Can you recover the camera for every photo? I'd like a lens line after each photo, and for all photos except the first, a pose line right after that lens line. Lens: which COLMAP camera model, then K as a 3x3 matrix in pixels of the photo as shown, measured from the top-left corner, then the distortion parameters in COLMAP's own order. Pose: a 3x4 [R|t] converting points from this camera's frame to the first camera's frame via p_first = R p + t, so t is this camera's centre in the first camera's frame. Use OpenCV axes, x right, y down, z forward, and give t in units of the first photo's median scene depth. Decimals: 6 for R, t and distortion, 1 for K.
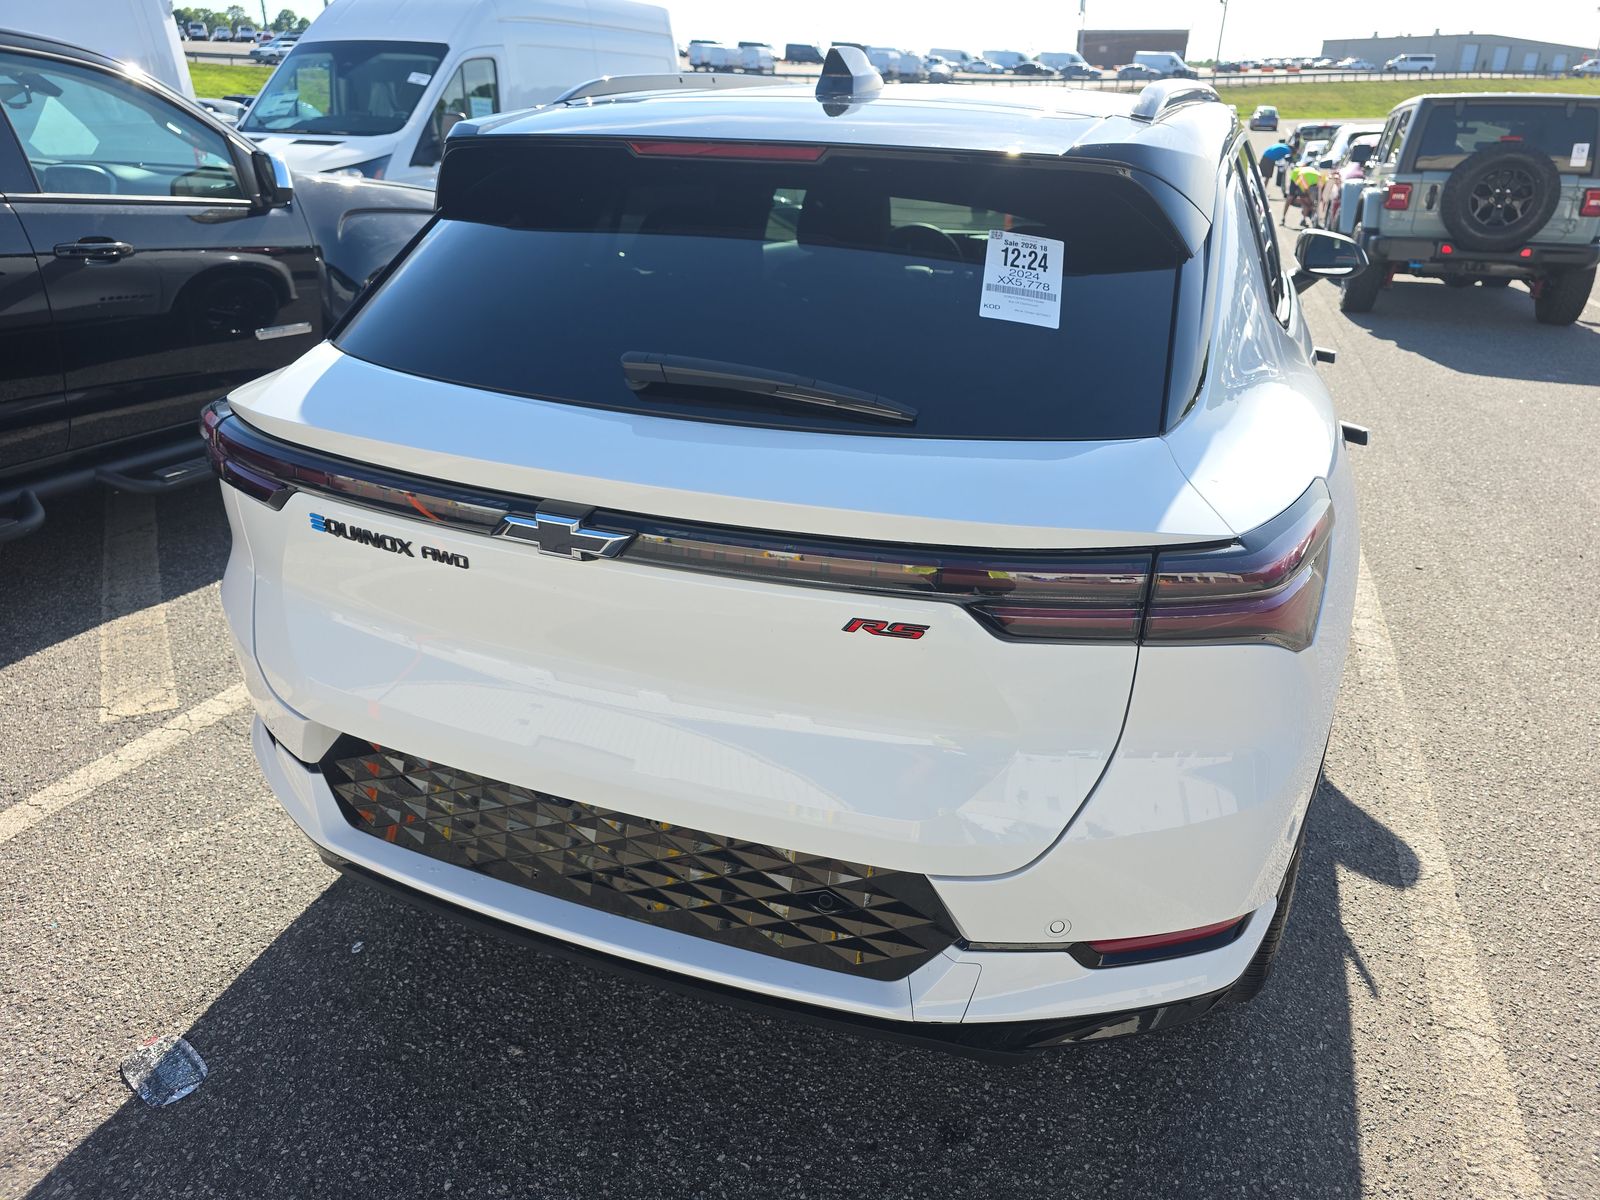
lens RADIAL K [[1049.4, 0, 805.8], [0, 1049.4, 598.9], [0, 0, 1]] dist [0.035446, -0.034555]
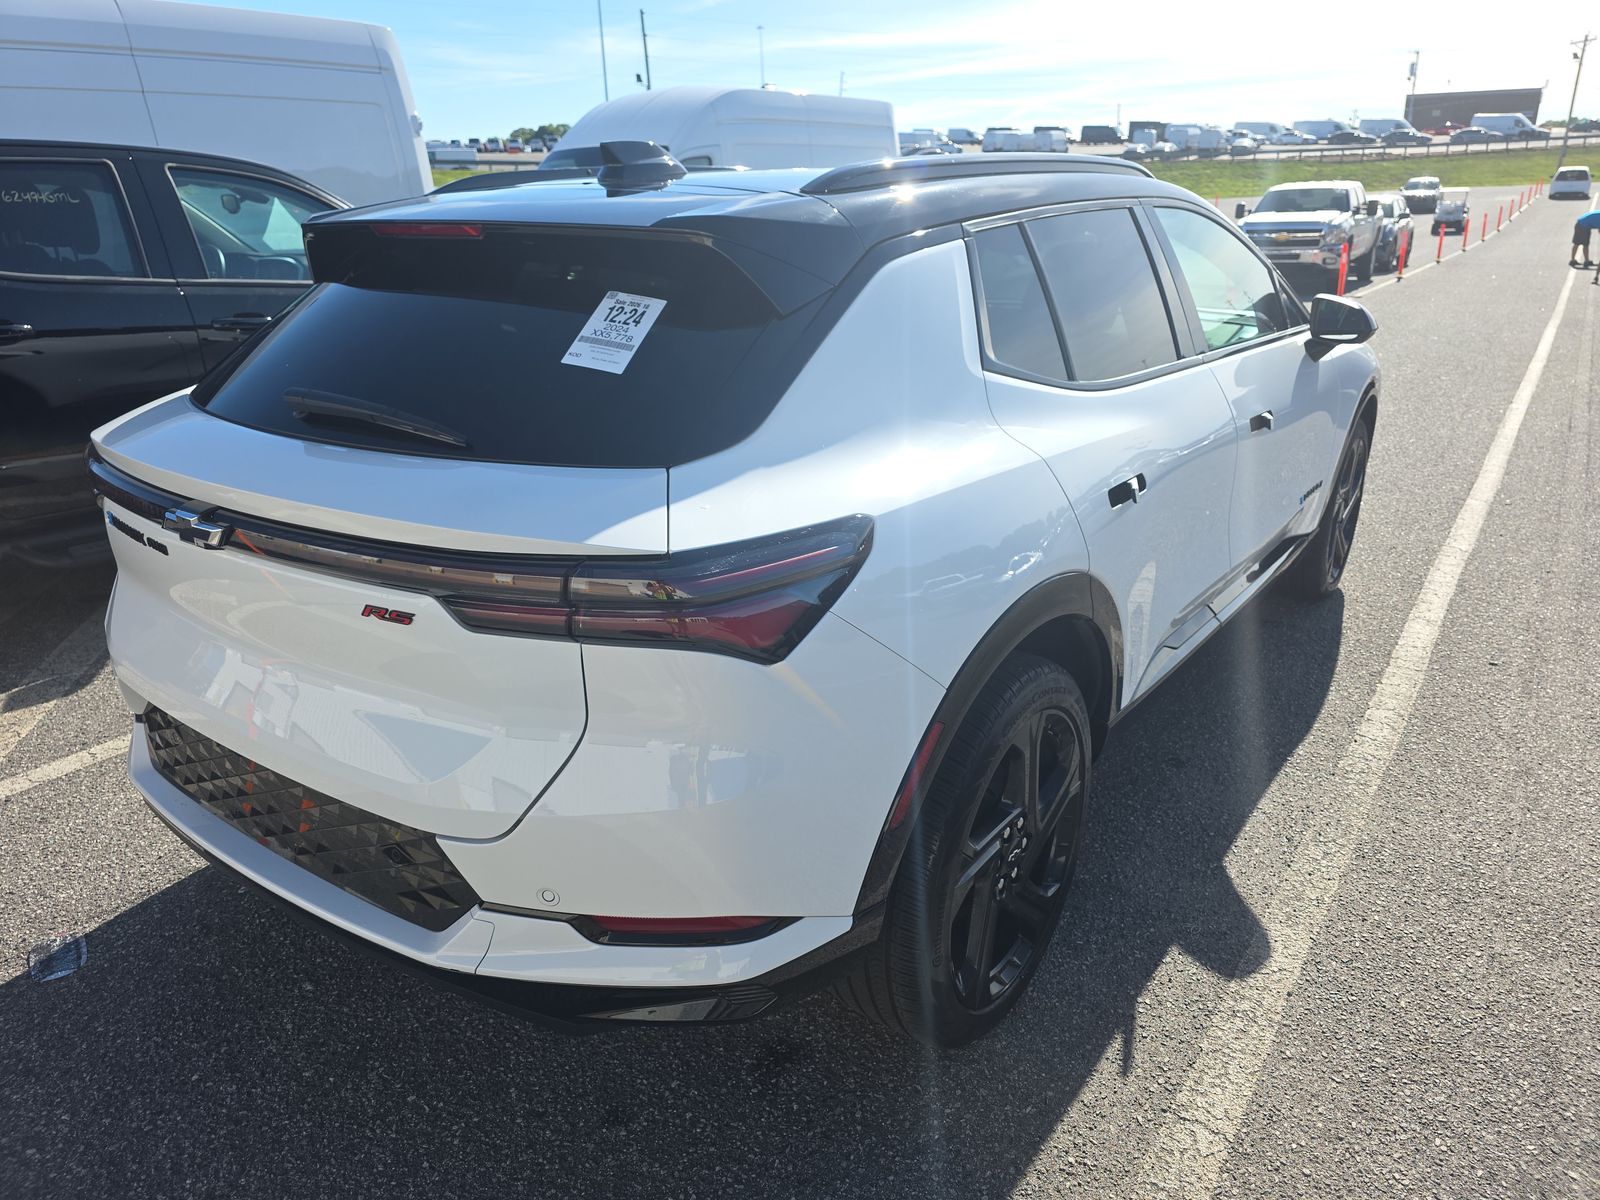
lens RADIAL K [[1049.4, 0, 805.8], [0, 1049.4, 598.9], [0, 0, 1]] dist [0.035446, -0.034555]
pose [[0.966452, 0.059021, -0.249974, 0.571396], [-0.075907, 0.995400, -0.058450, 0.030310], [0.245375, 0.075464, 0.966487, -0.030611]]
